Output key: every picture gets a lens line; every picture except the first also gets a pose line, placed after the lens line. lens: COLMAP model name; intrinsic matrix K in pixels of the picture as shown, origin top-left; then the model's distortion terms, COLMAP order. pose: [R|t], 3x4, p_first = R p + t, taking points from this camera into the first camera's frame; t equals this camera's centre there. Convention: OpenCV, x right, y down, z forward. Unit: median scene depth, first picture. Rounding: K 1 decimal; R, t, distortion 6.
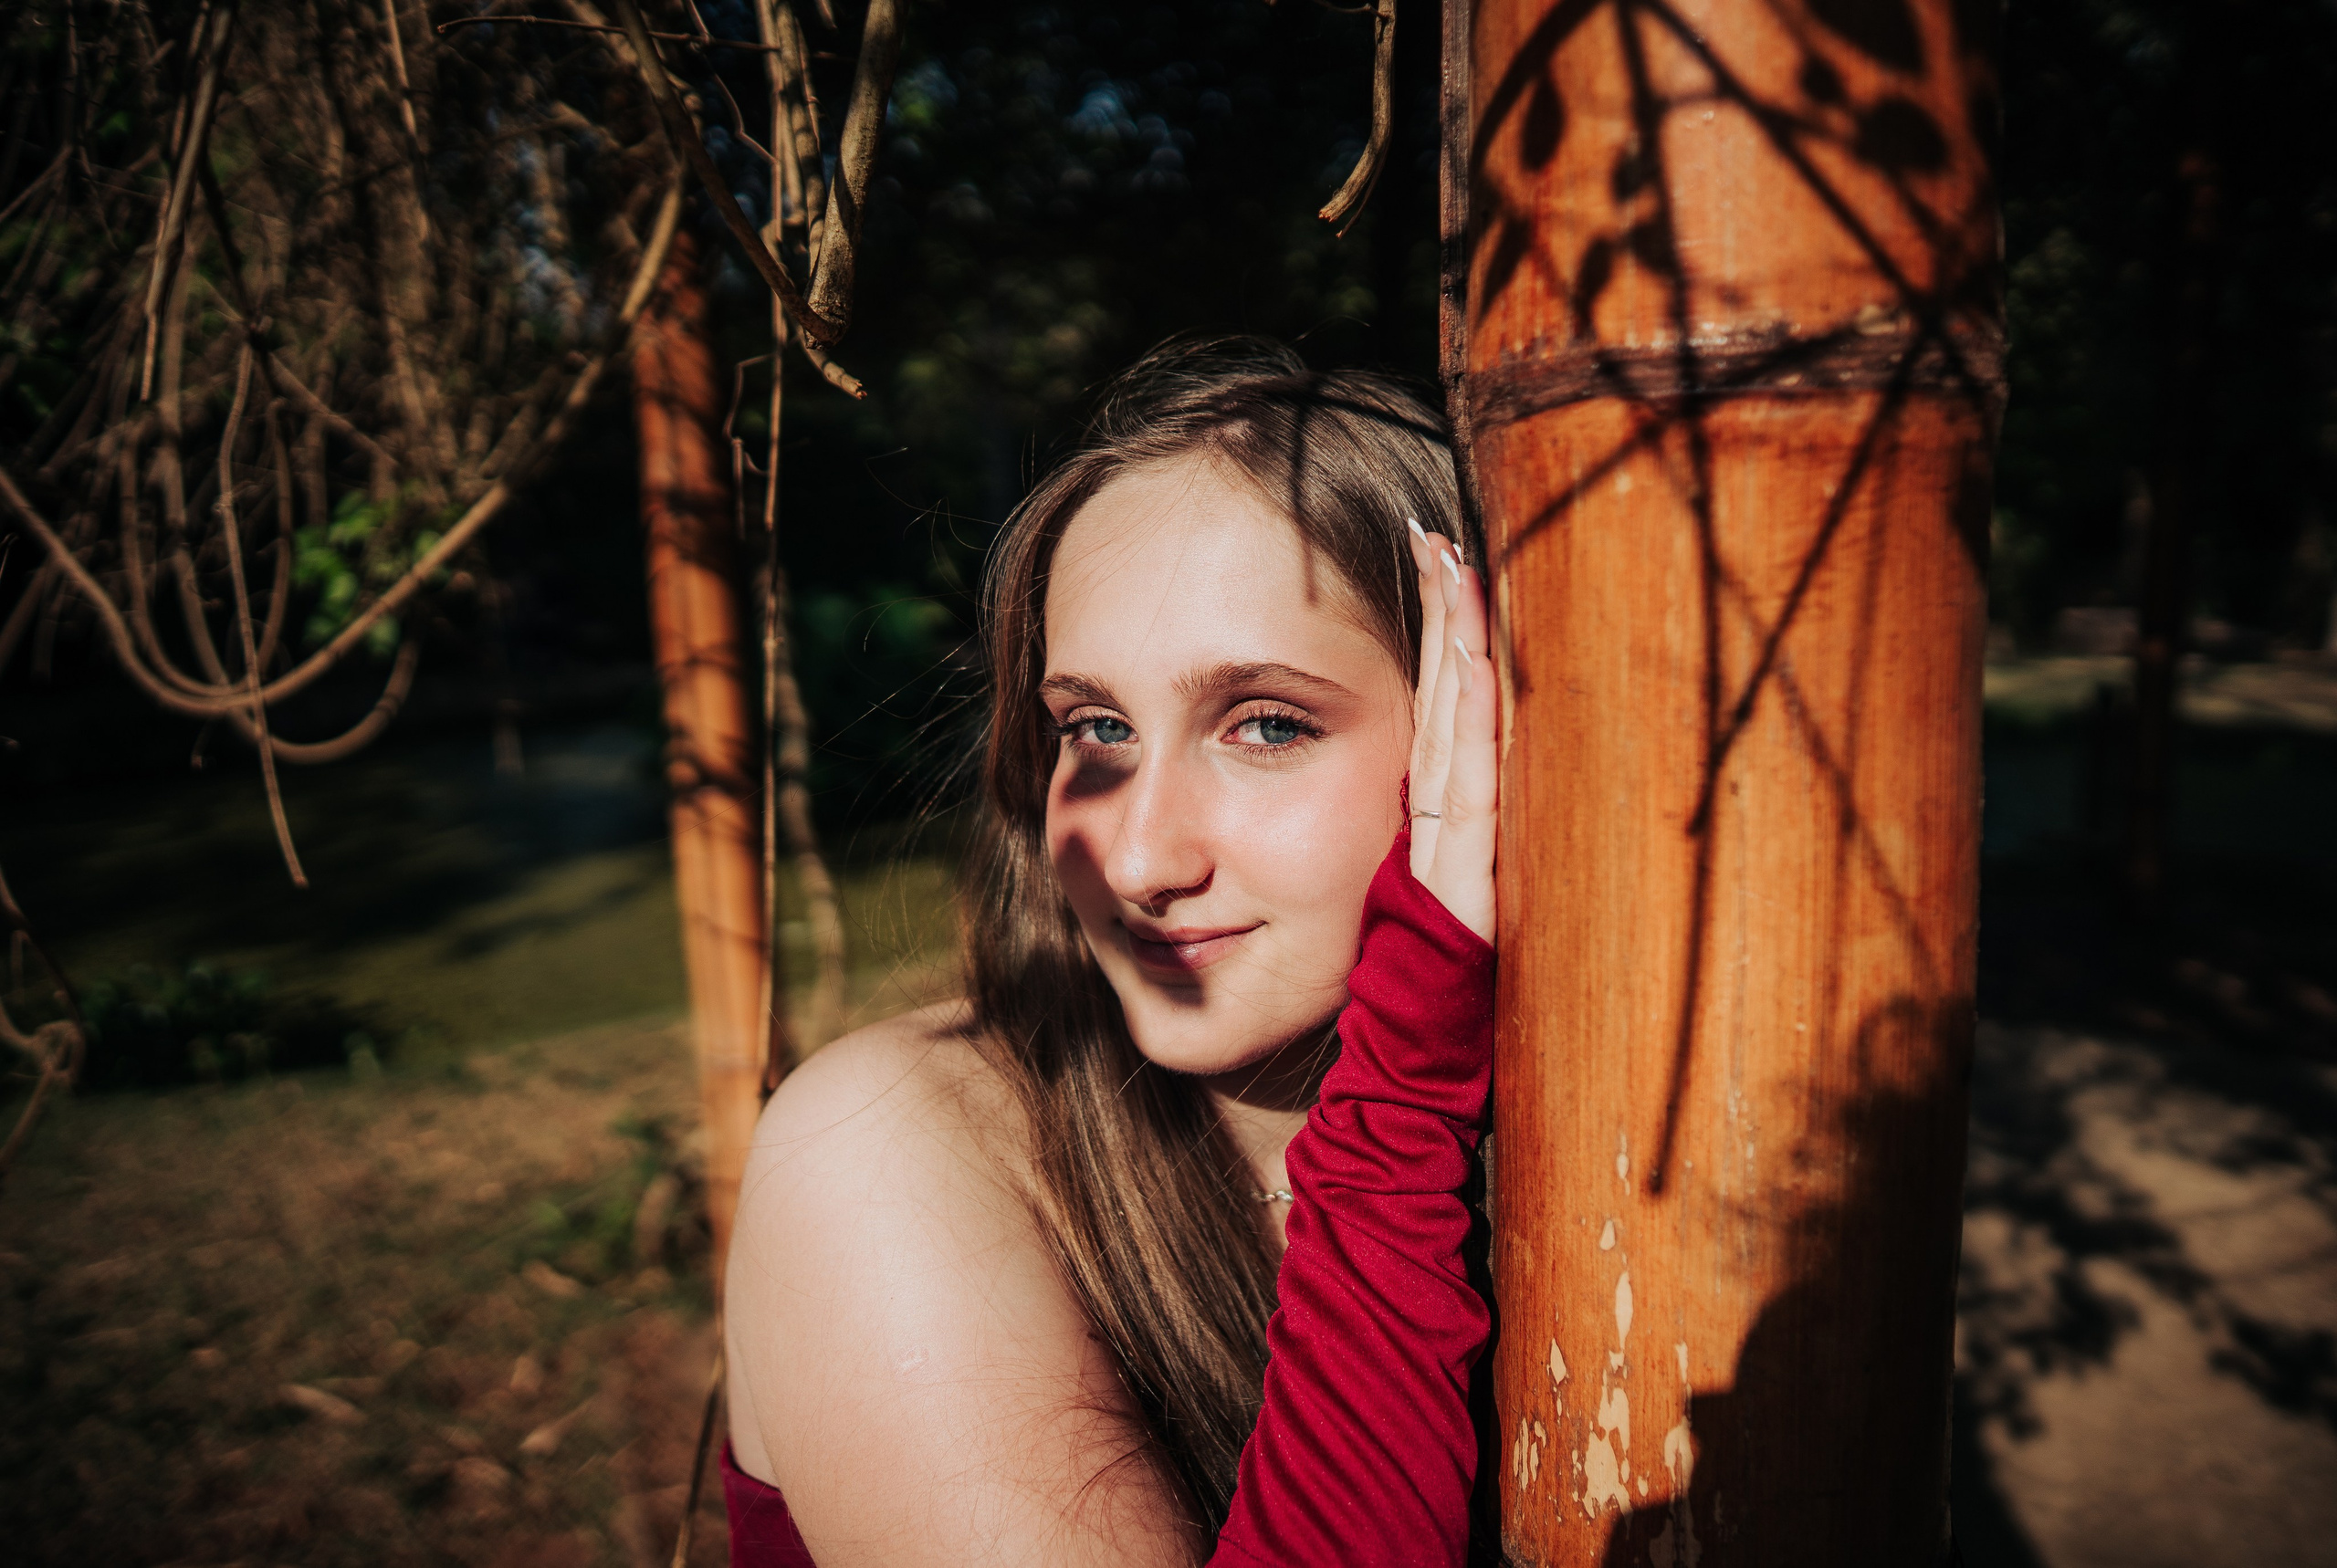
lens RADIAL K [[1694.9, 0, 1168.5], [0, 1694.9, 784.0], [0, 0, 1]] dist [-0.094401, 0.130142]
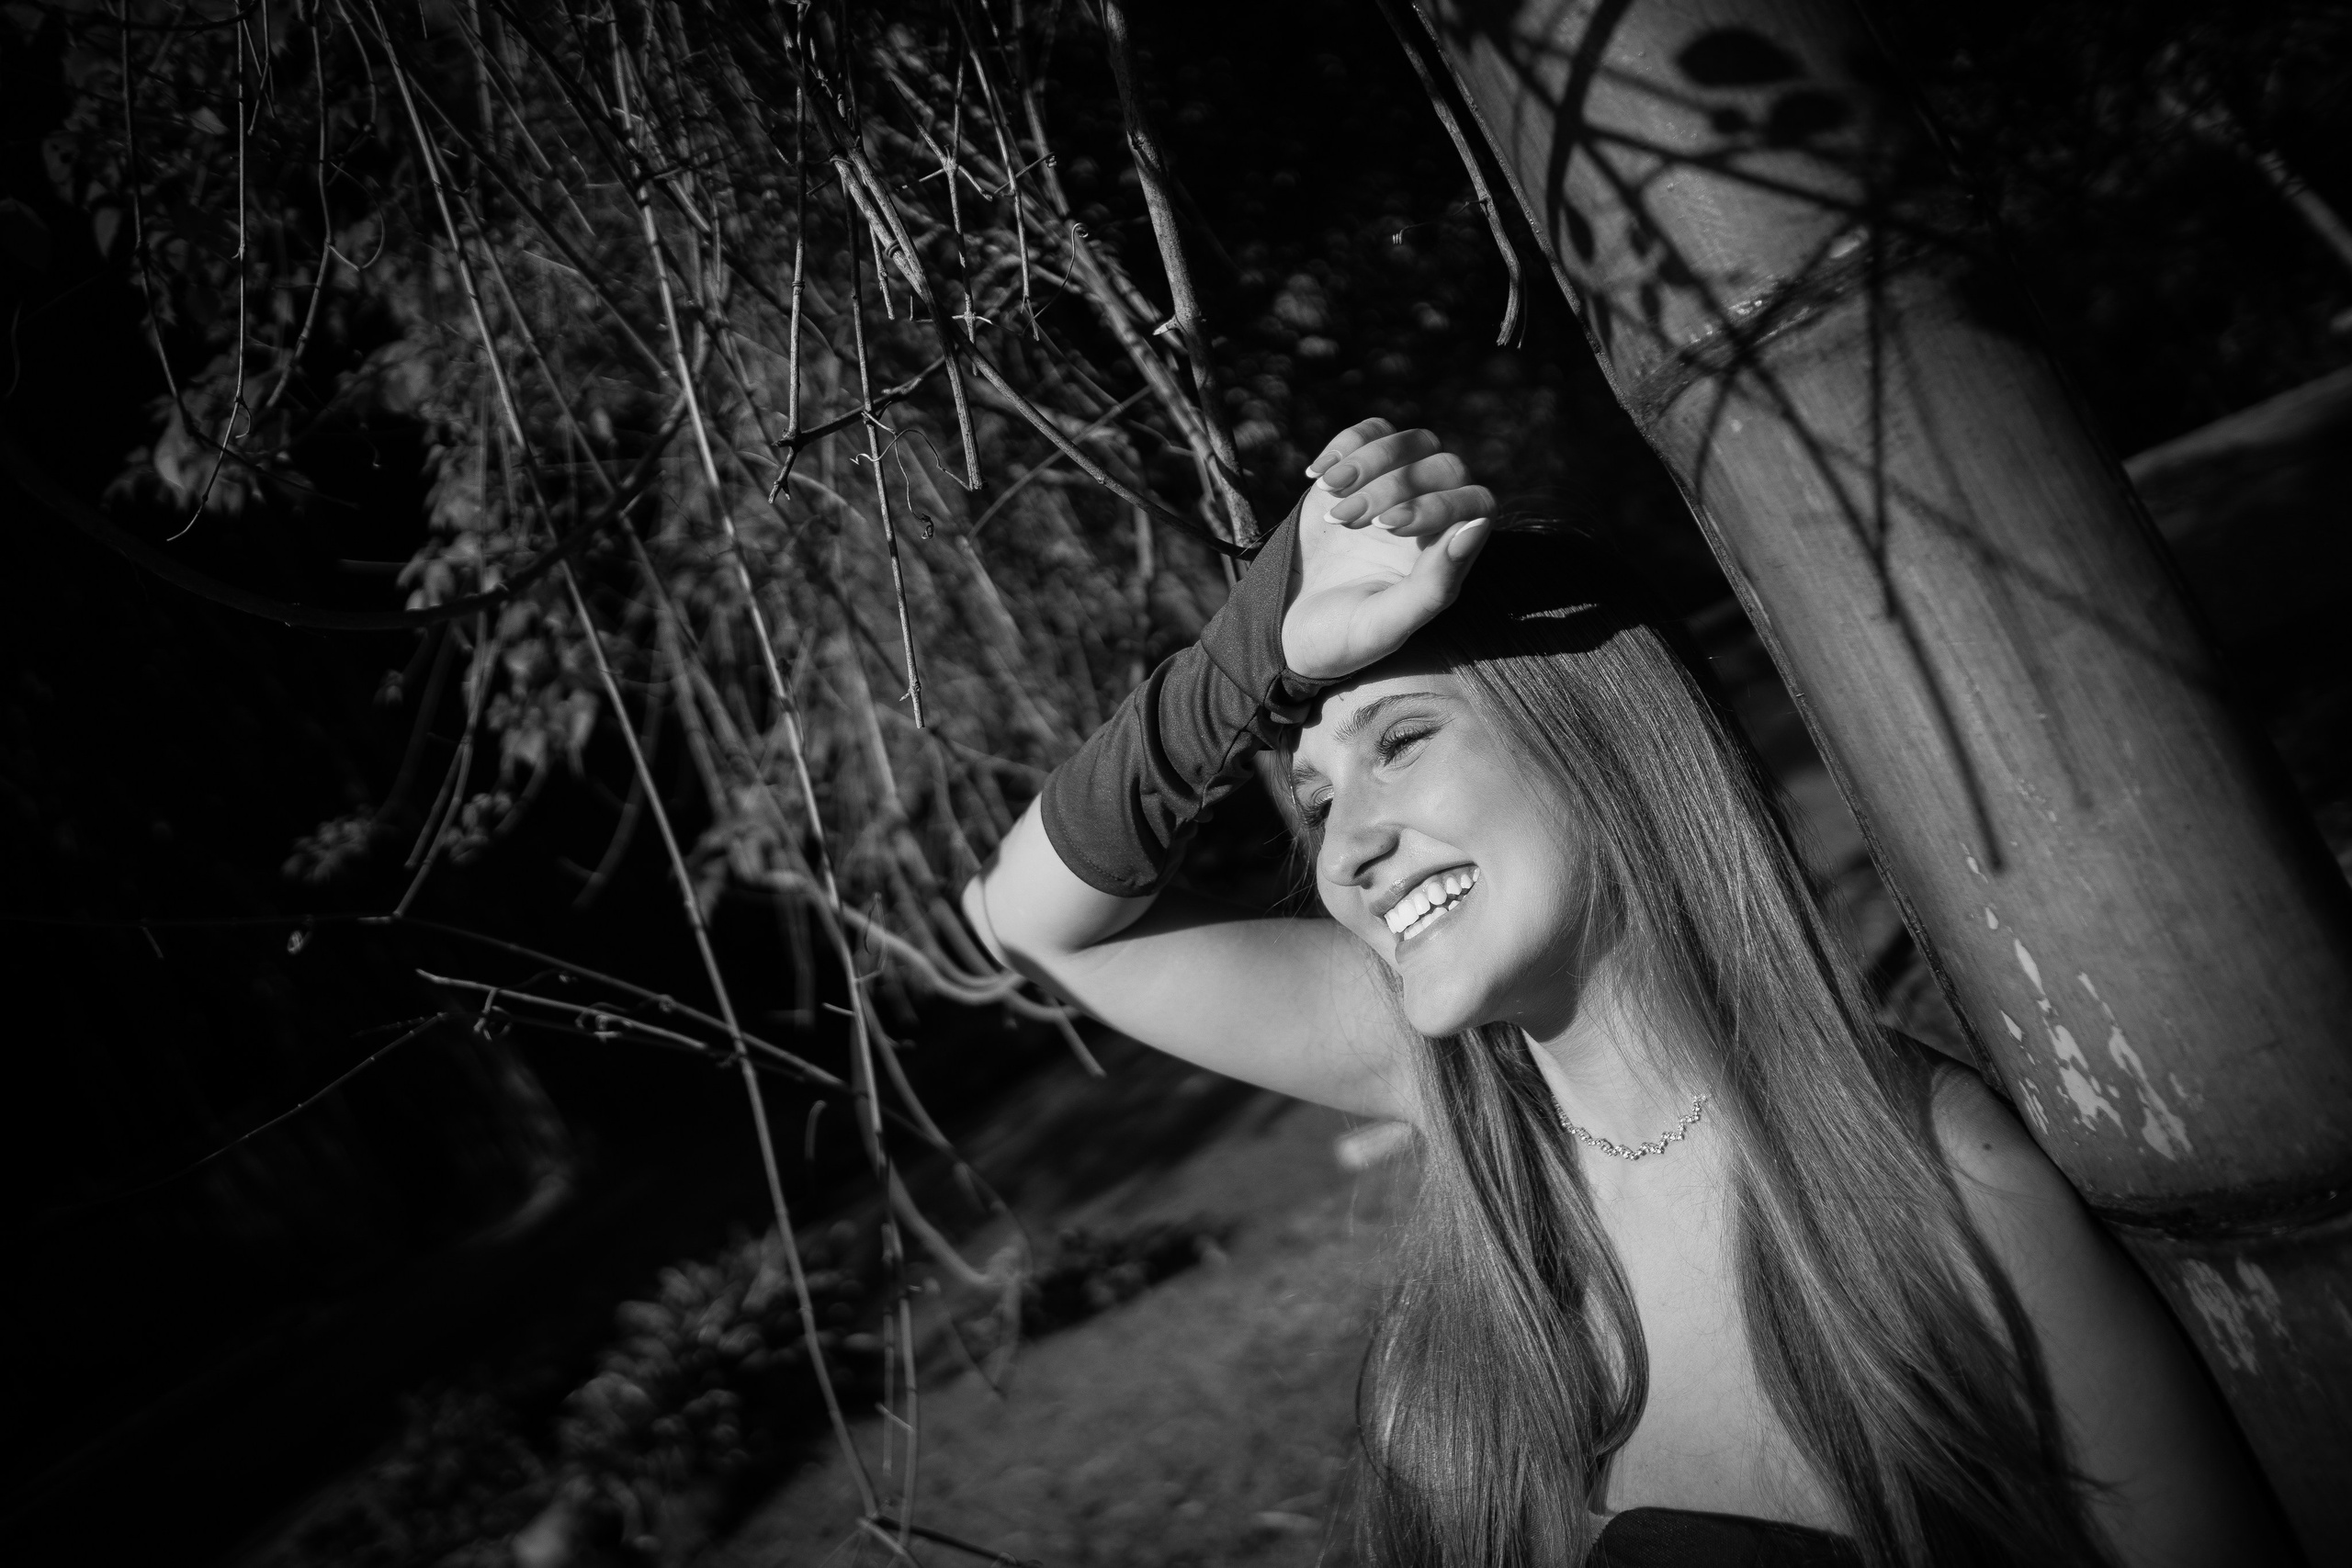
lens RADIAL K [[1600.8, 0, 1179.1], [0, 1600.8, 773.6], [0, 0, 1]] dist [-0.106394, 0.116437]
pose [[0.846546, -0.403830, -0.346815, 0.198376], [0.376421, 0.914810, -0.146389, 0.105226], [0.376386, -0.006623, 0.926439, -0.404078]]
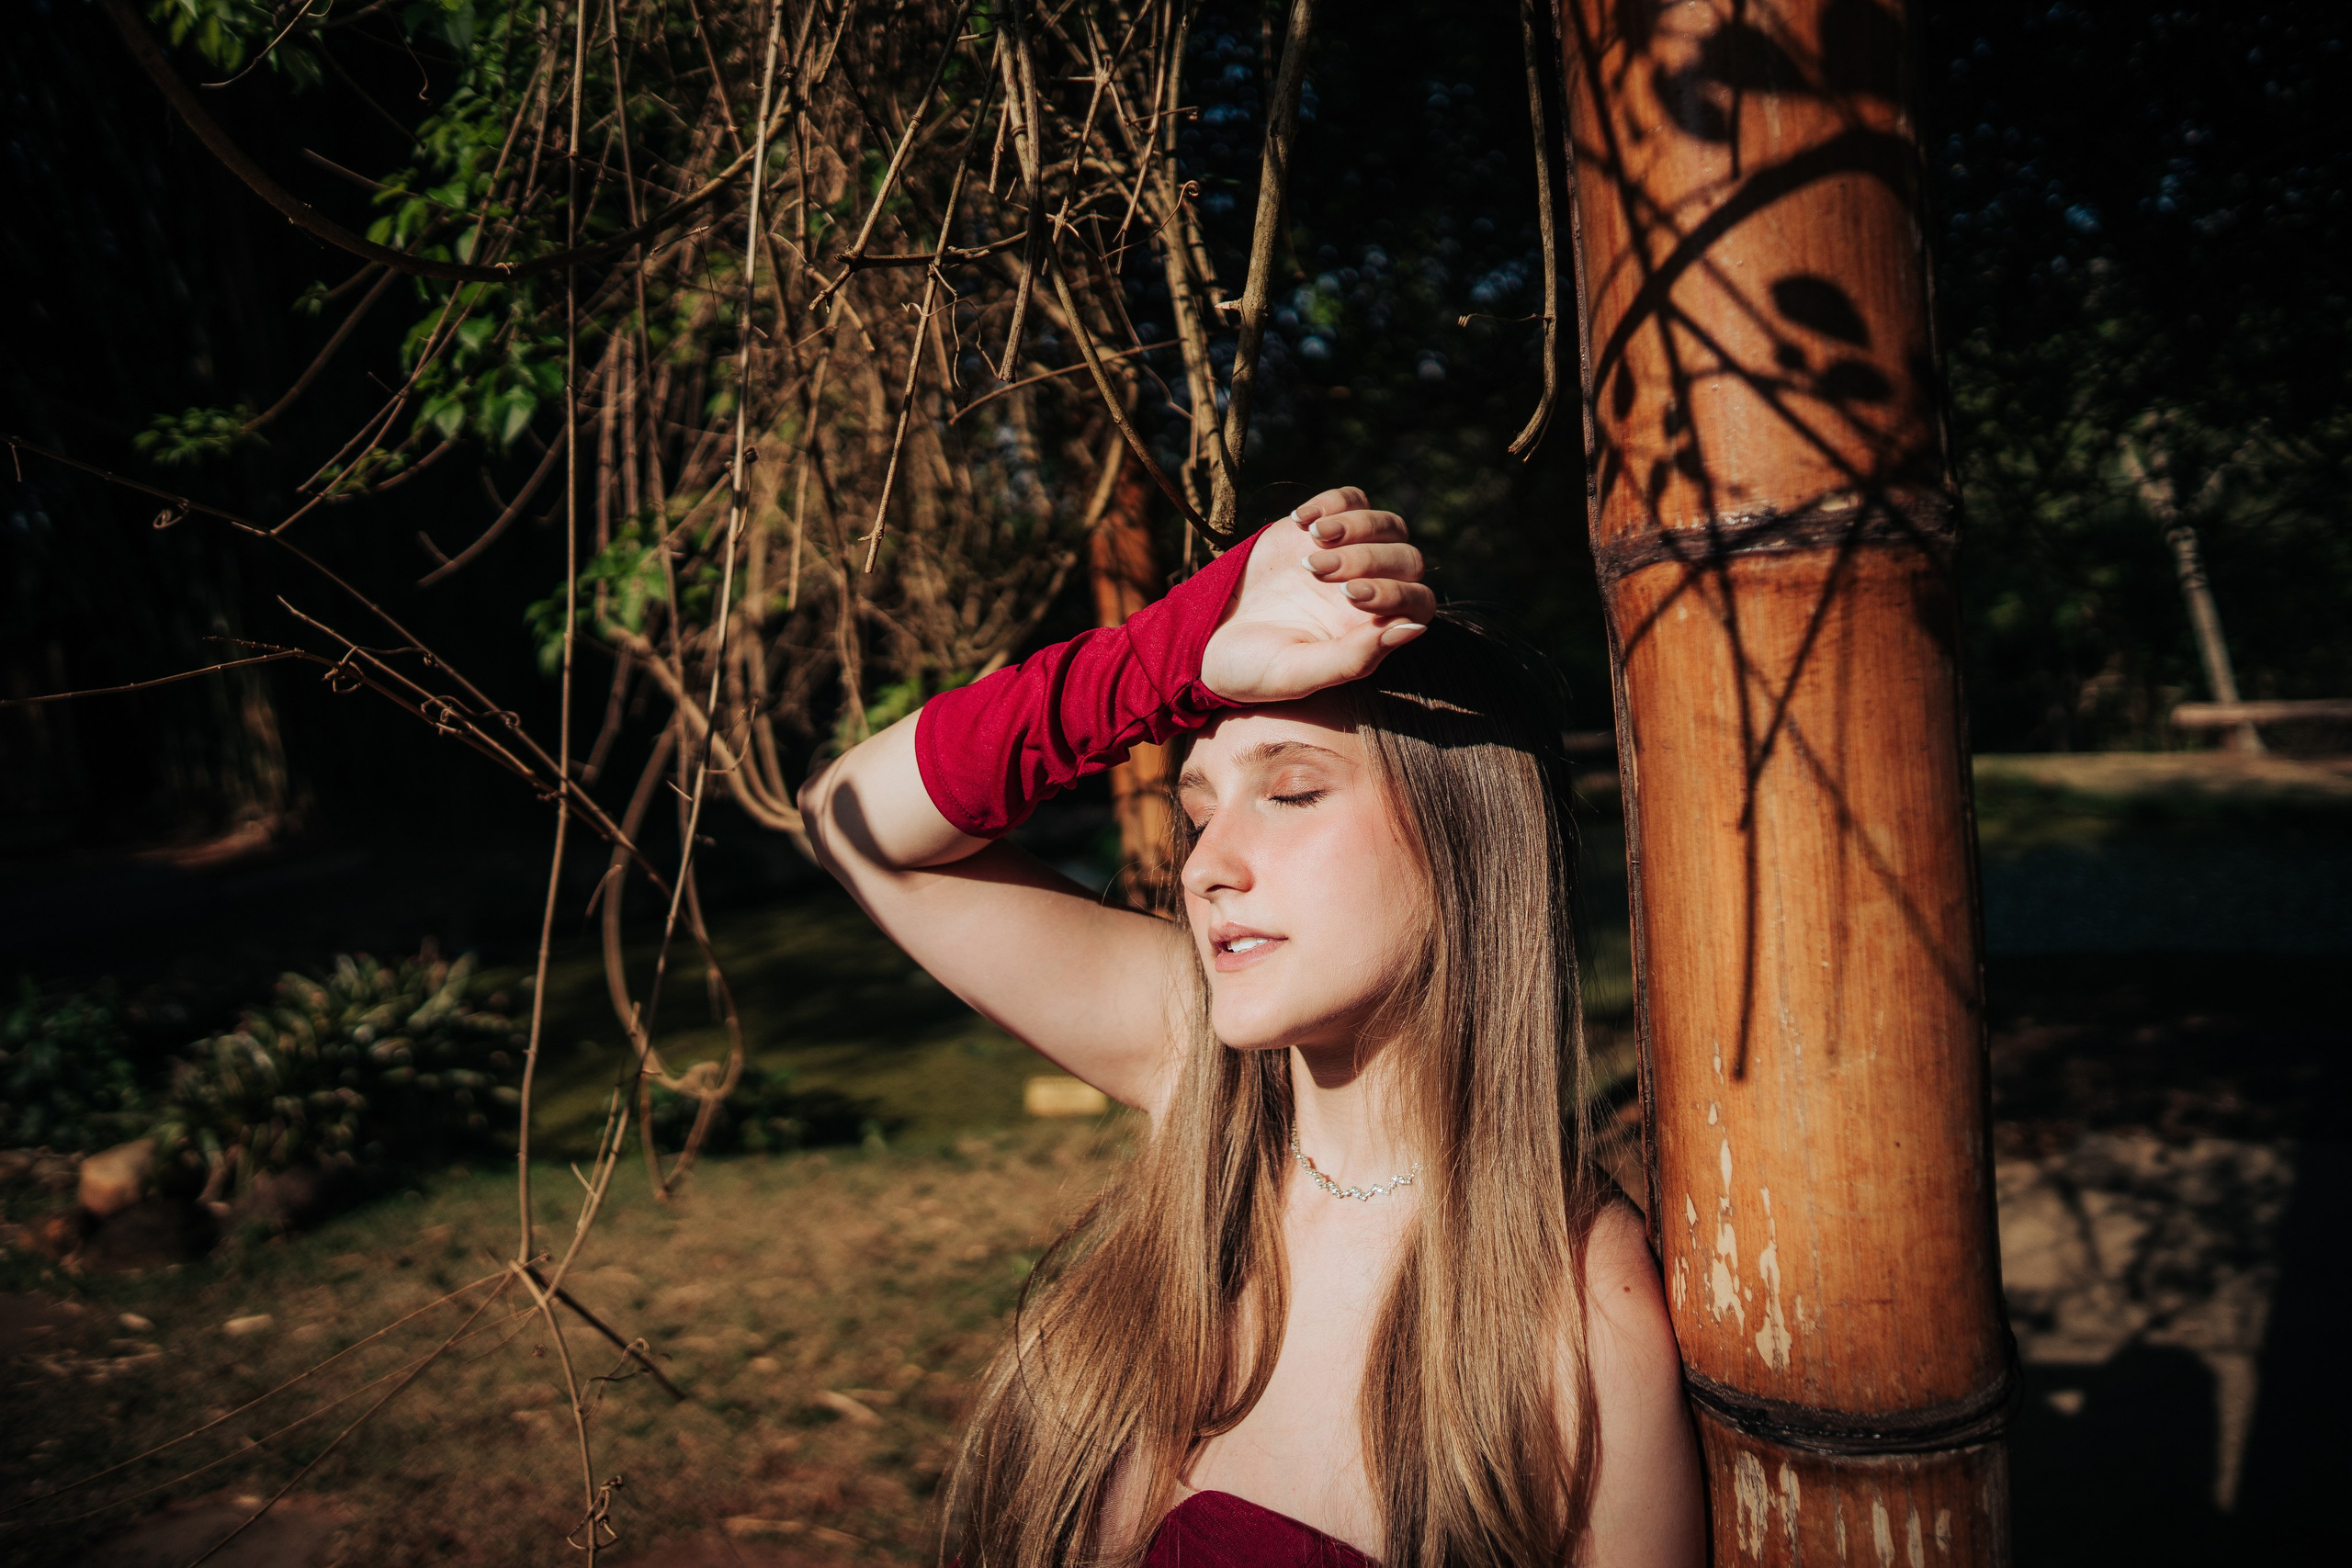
lens RADIAL K [[1602.4, 0, 1176.0], [0, 1602.4, 784.0], [0, 0, 1]] dist [-0.105433, 0.118028]
pose [[0.966702, -0.029706, -0.254175, 0.170490], [0.008852, 0.996527, -0.082802, 0.091539], [0.255752, 0.077795, 0.963607, -0.496472]]
